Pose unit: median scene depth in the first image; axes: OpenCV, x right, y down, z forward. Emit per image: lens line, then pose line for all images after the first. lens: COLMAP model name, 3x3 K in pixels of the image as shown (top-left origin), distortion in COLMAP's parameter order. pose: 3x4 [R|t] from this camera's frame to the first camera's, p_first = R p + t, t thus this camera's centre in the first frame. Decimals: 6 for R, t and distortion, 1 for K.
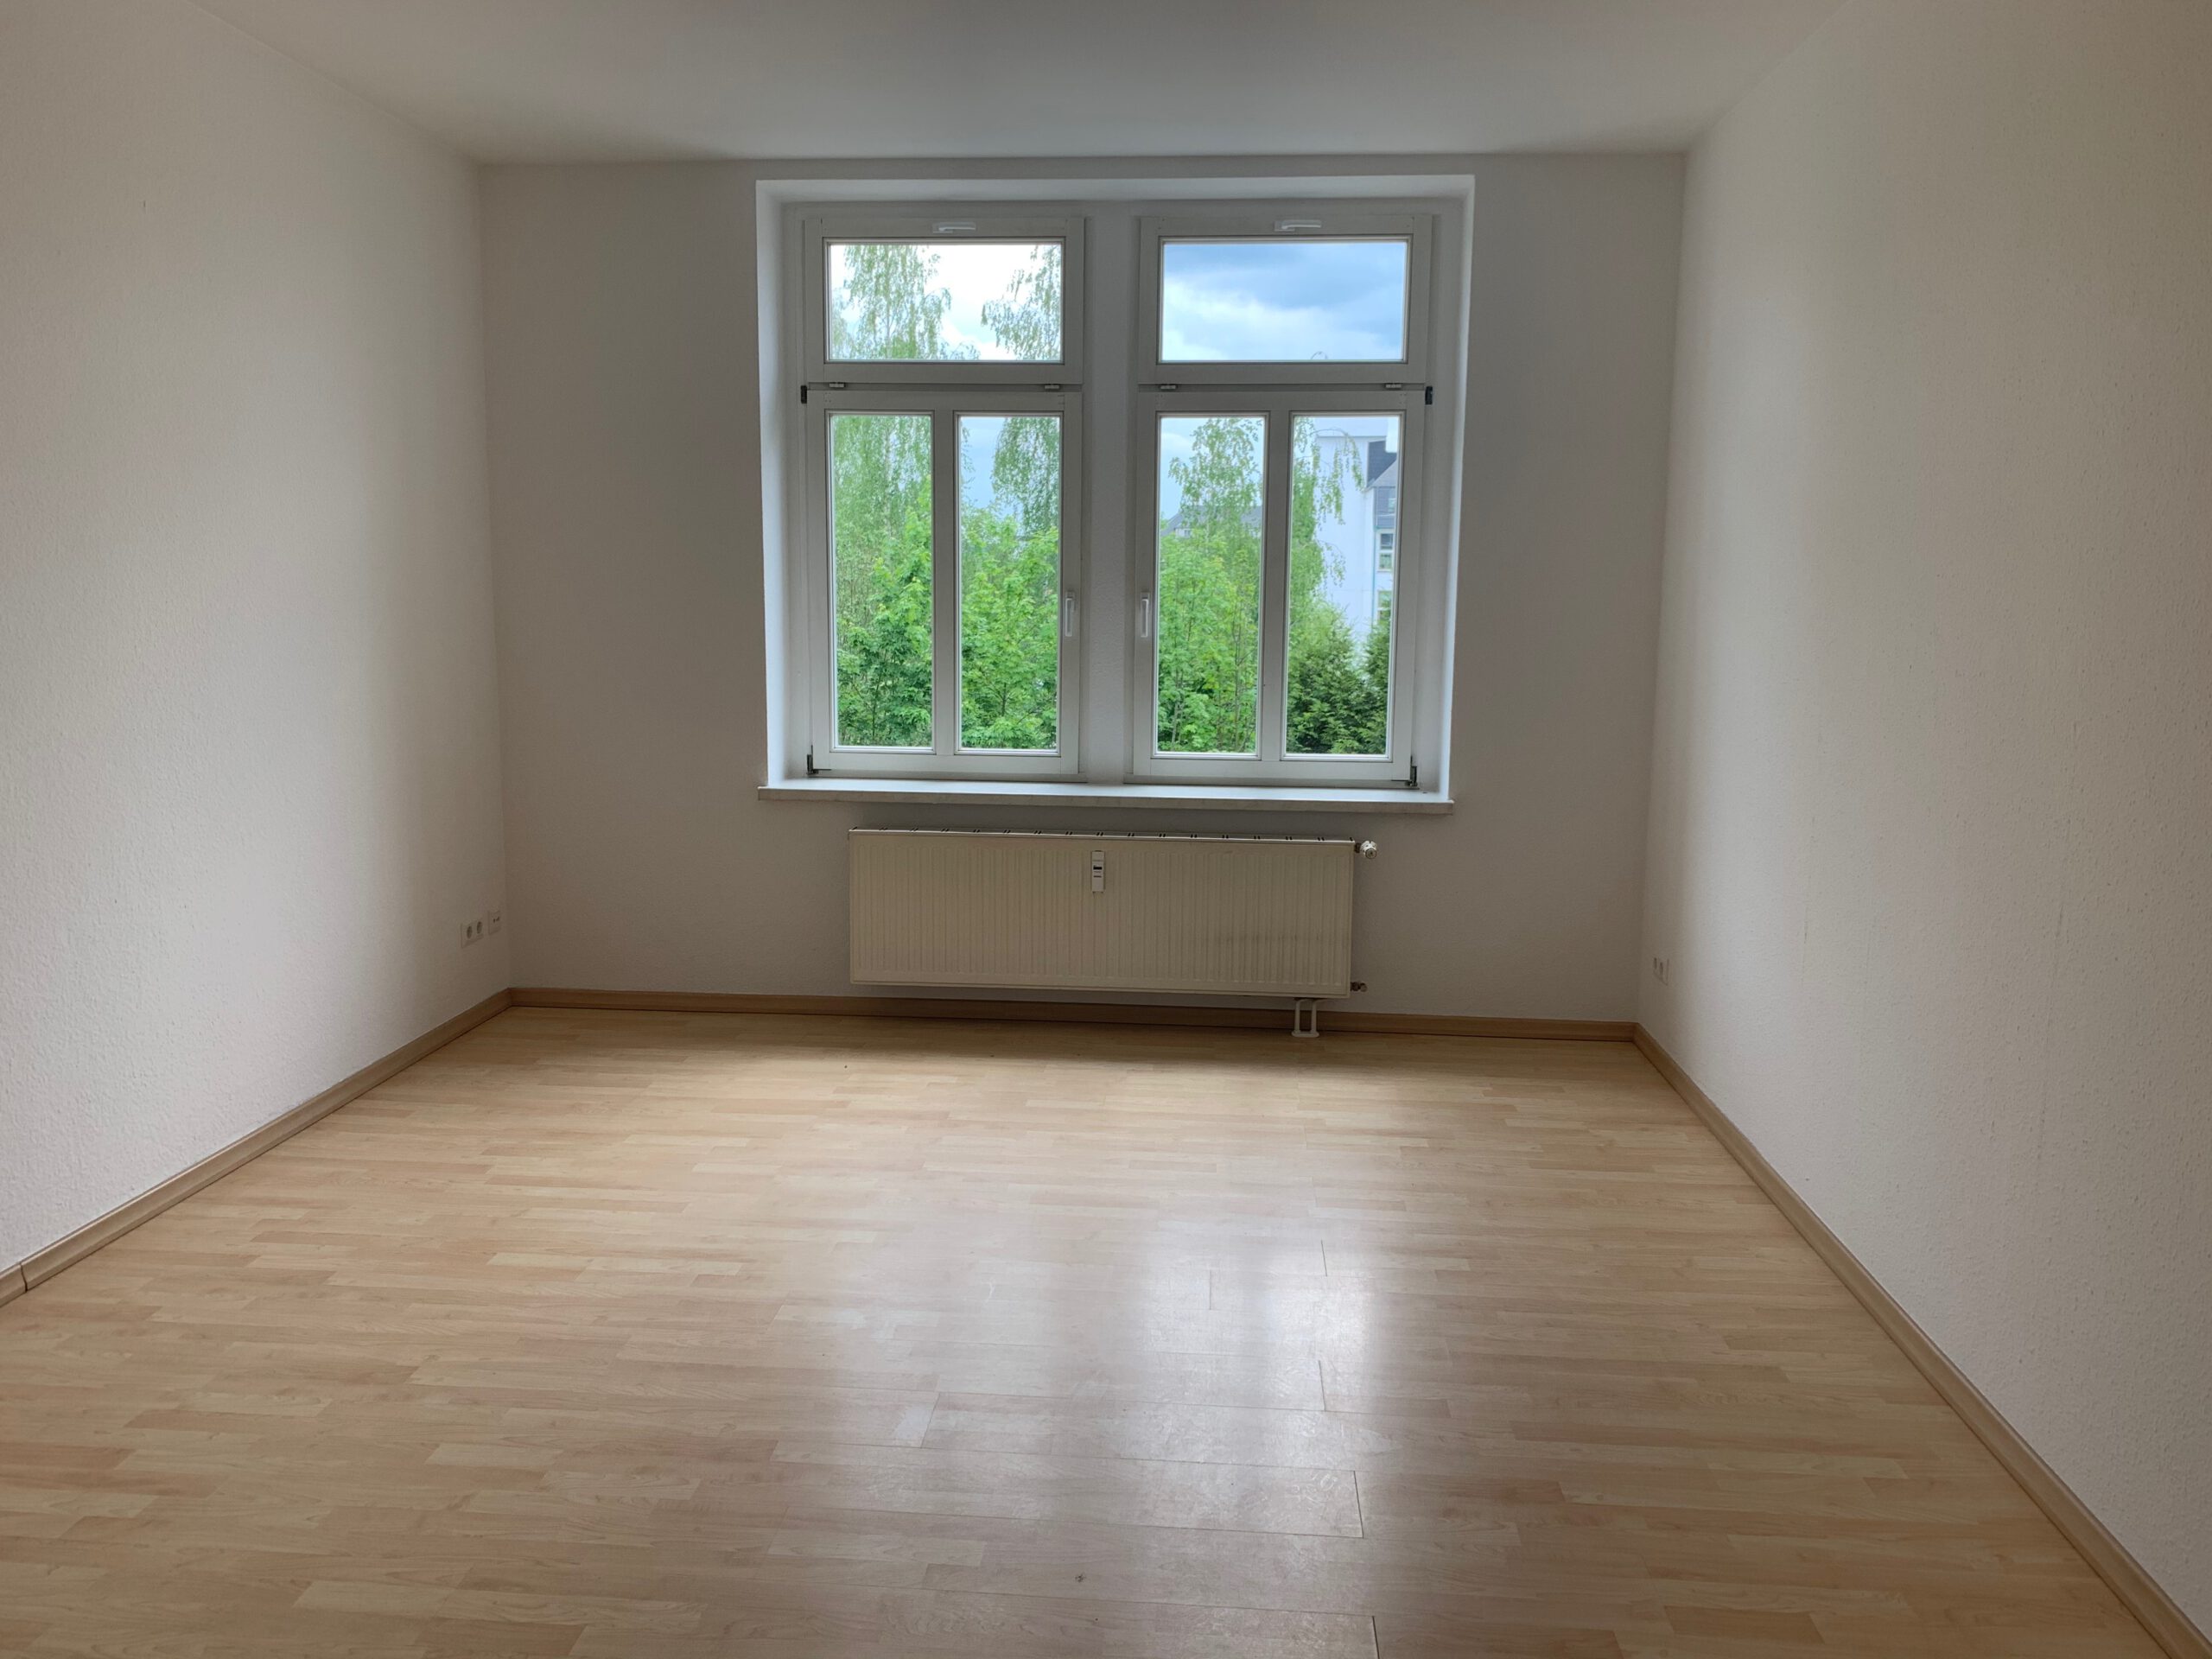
lens RADIAL K [[1674.4, 0, 1106.7], [0, 1674.4, 821.3], [0, 0, 1]] dist [0.043469, -0.045467]
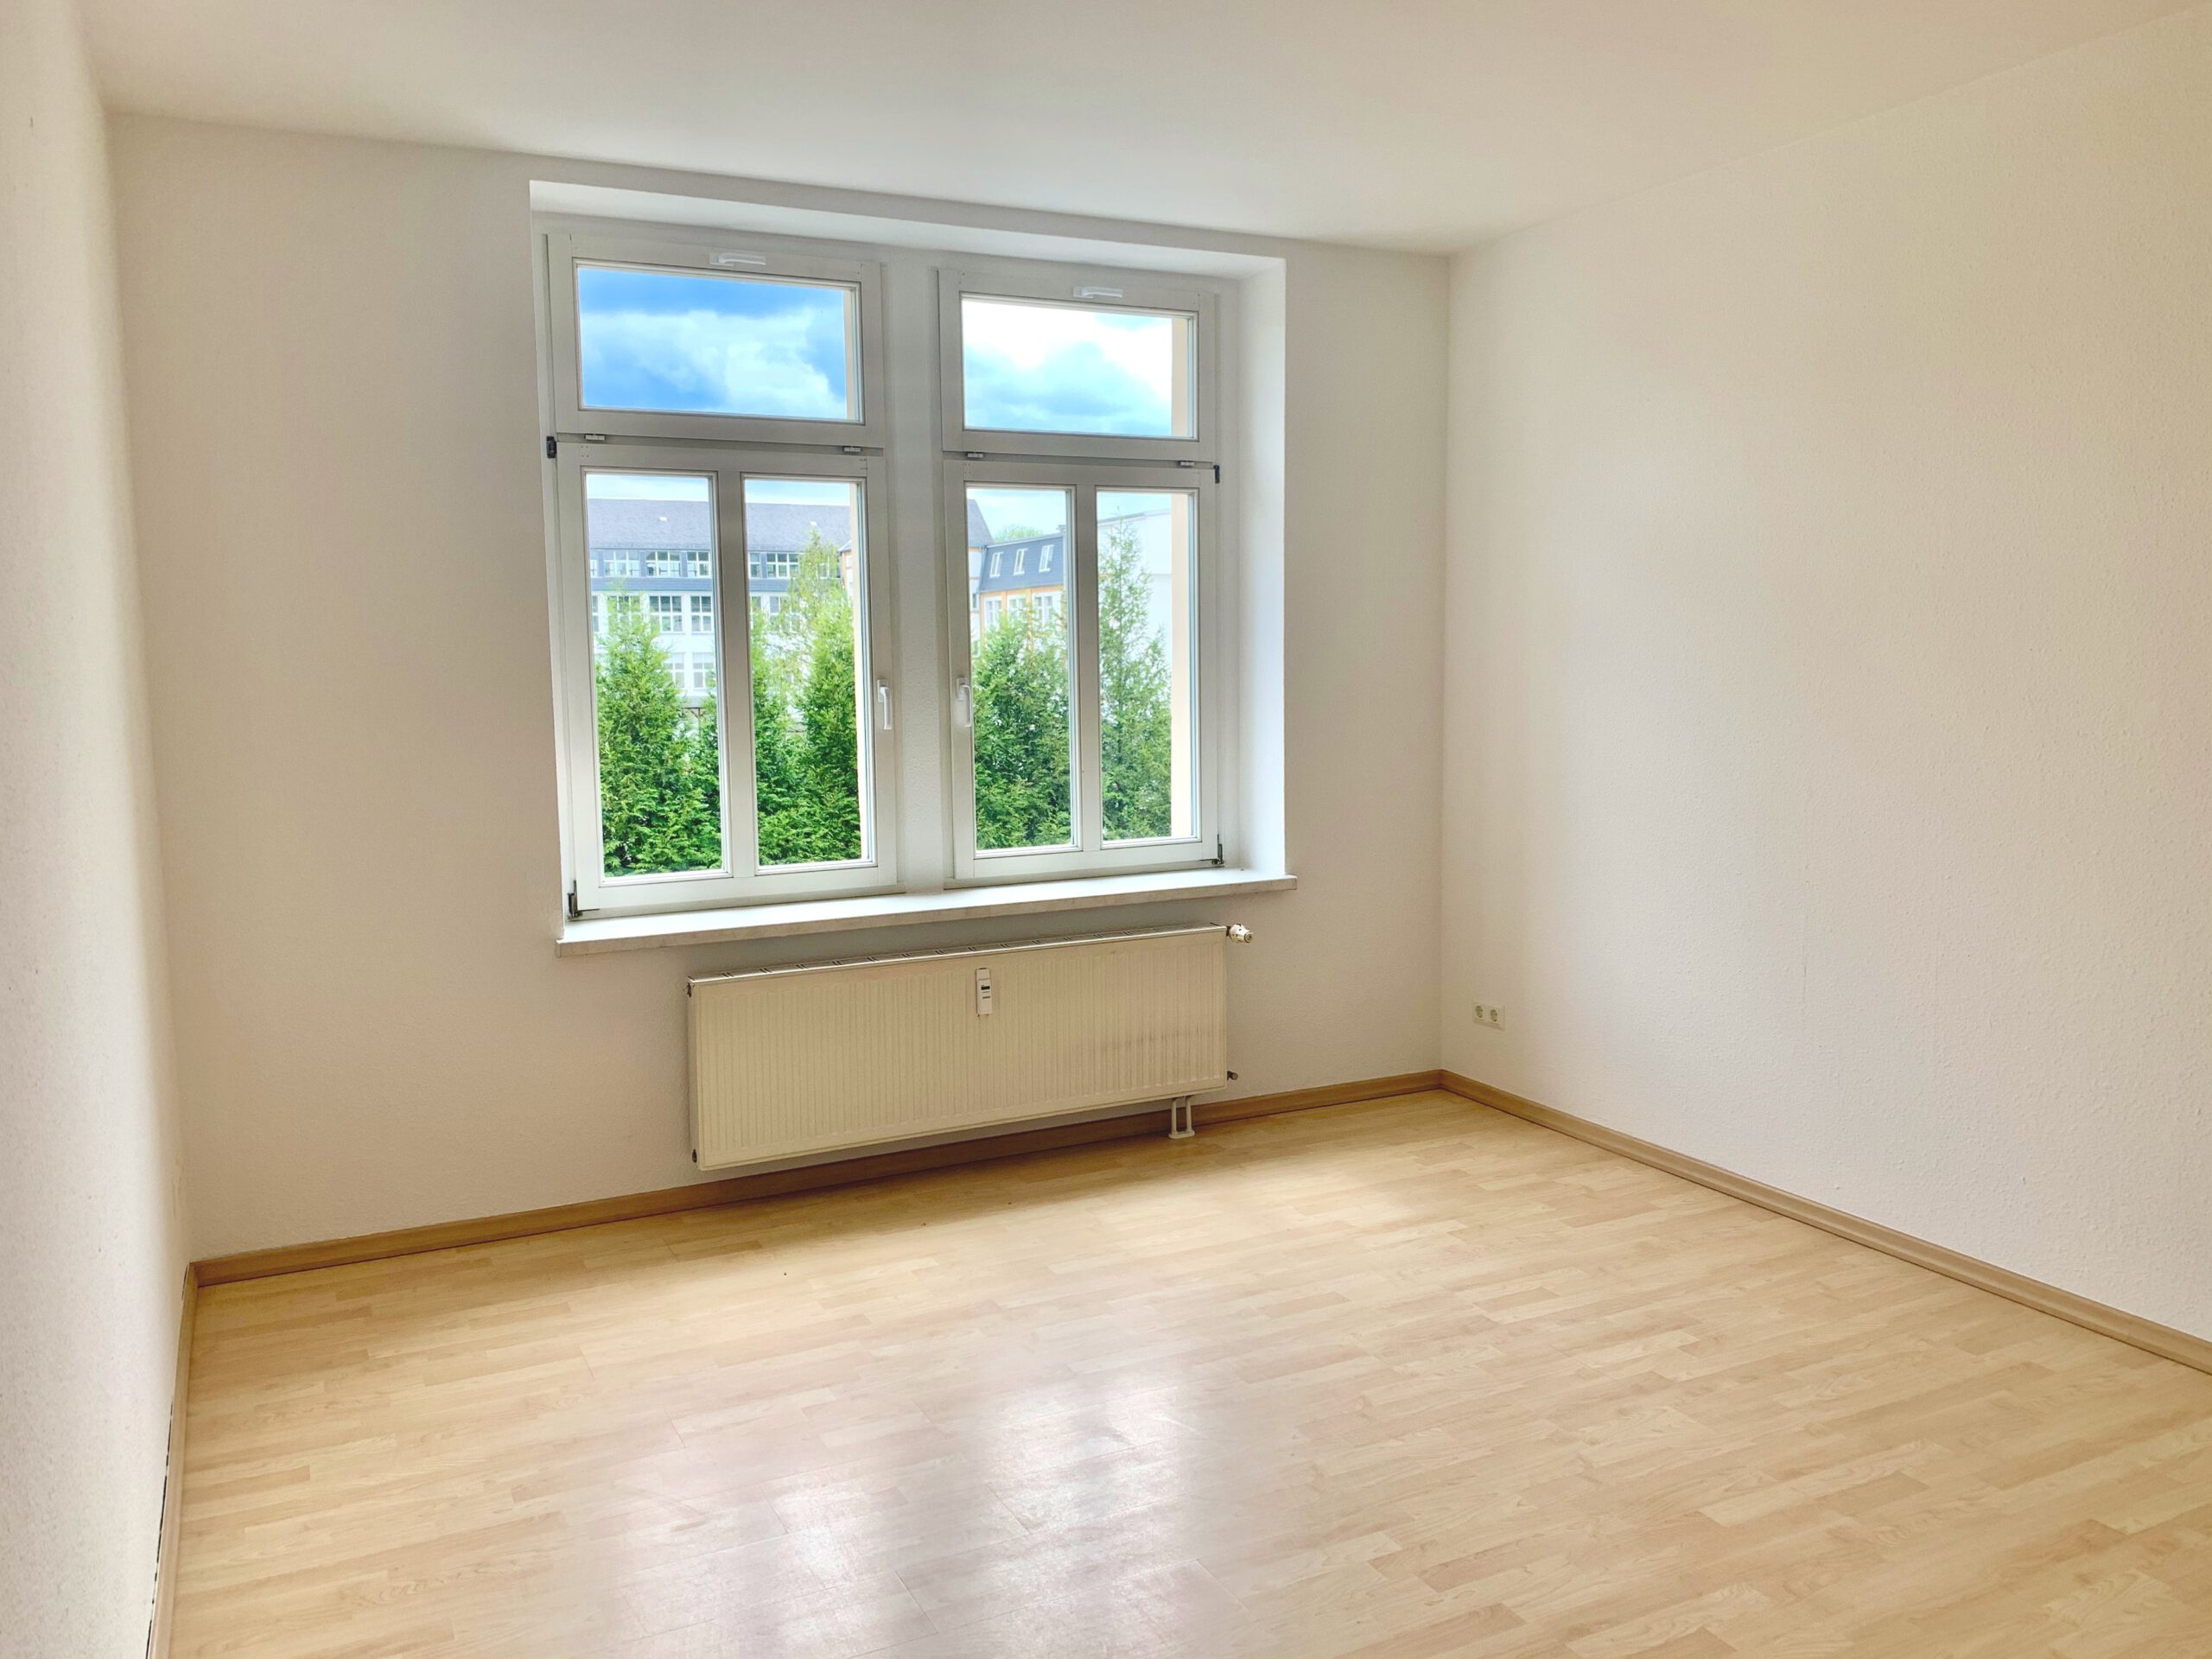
lens RADIAL K [[1674.4, 0, 1115.3], [0, 1674.4, 815.0], [0, 0, 1]] dist [0.043469, -0.045467]
pose [[0.858158, -0.074107, 0.508008, -0.375101], [0.093520, 0.995536, -0.012753, -0.044025], [-0.504795, 0.058453, 0.861258, 0.183575]]
